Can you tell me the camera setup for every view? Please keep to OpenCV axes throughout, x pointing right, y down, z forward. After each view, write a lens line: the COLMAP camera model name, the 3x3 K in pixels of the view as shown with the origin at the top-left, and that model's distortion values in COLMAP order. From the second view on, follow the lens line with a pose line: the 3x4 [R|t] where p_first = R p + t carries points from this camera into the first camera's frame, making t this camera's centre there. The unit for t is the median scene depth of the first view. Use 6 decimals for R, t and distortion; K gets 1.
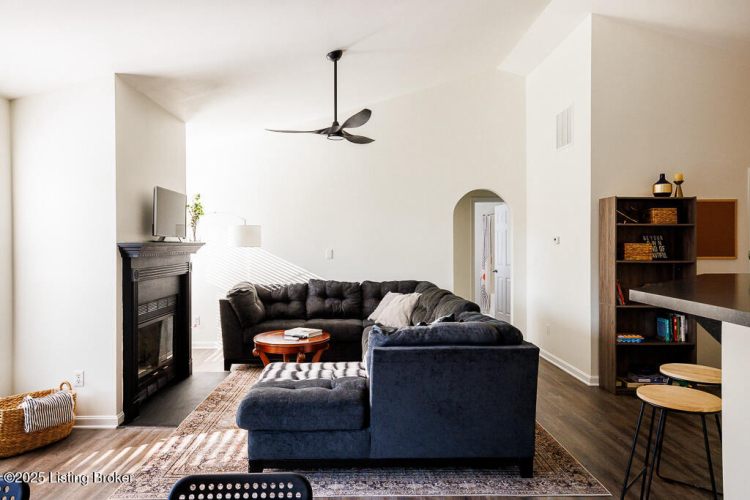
lens RADIAL K [[495.0, 0, 375.0], [0, 495.0, 250.0], [0, 0, 1]] dist [0.008598, 0.002296]
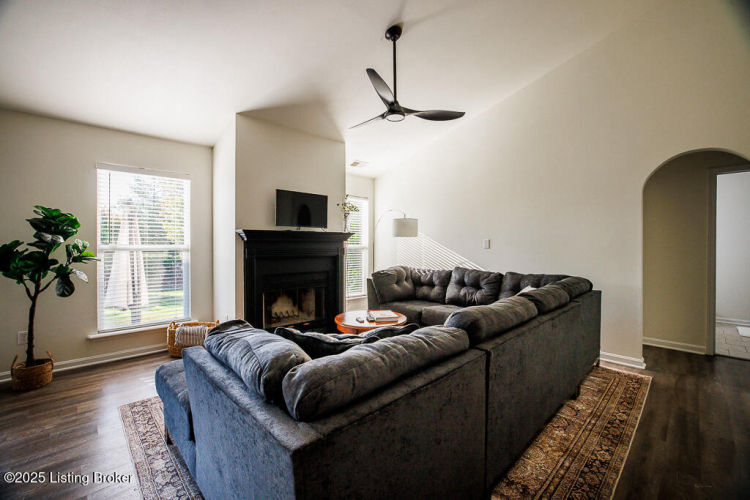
lens RADIAL K [[323.4, 0, 363.9], [0, 323.4, 242.5], [0, 0, 1]] dist [-0.032237, 0.009348]
pose [[0.652250, 0.001436, -0.758002, 0.348821], [-0.011292, 0.999906, -0.007822, 0.019792], [0.757920, 0.013662, 0.652205, 0.542782]]
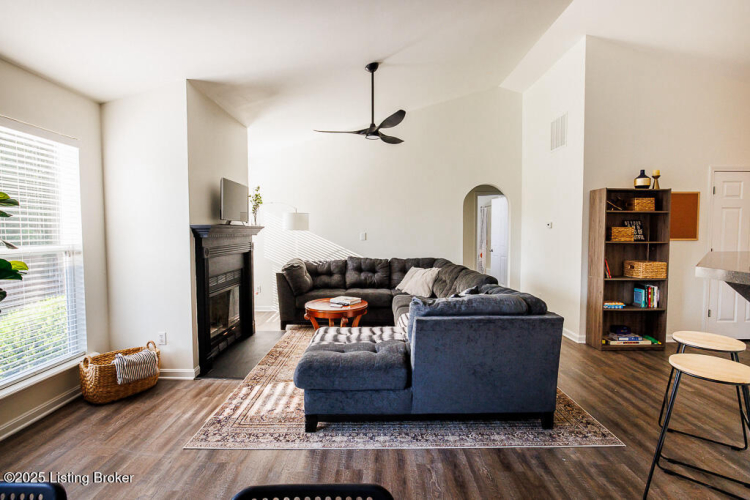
lens RADIAL K [[366.5, 0, 387.2], [0, 366.5, 250.7], [0, 0, 1]] dist [-0.026366, 0.000037]
pose [[0.999983, 0.001592, -0.005632, -0.038819], [-0.001356, 0.999130, 0.041684, 0.007940], [0.005694, -0.041676, 0.999115, 0.113175]]
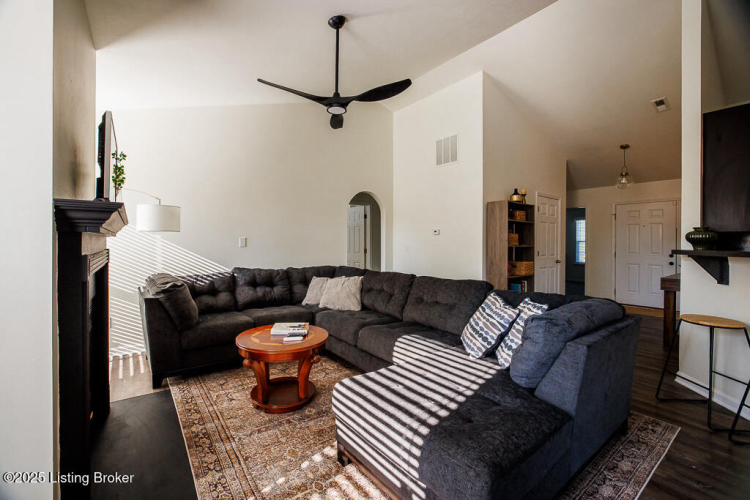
lens RADIAL K [[314.8, 0, 361.9], [0, 314.8, 247.5], [0, 0, 1]] dist [-0.026060, 0.000192]
pose [[0.826491, -0.002741, 0.562943, -0.359261], [0.000676, 0.999992, 0.003876, 0.023657], [-0.562949, -0.002823, 0.826487, 0.488806]]
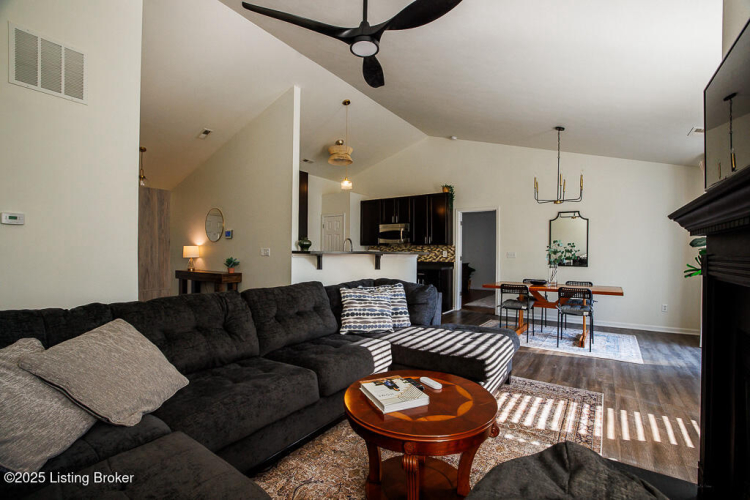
lens RADIAL K [[332.9, 0, 375.0], [0, 332.9, 250.0], [0, 0, 1]] dist [-0.023533, 0.000019]
pose [[-0.804068, 0.001363, 0.594536, -0.333953], [-0.000942, 0.999993, -0.003566, 0.028839], [-0.594536, -0.003428, -0.804061, 1.318063]]
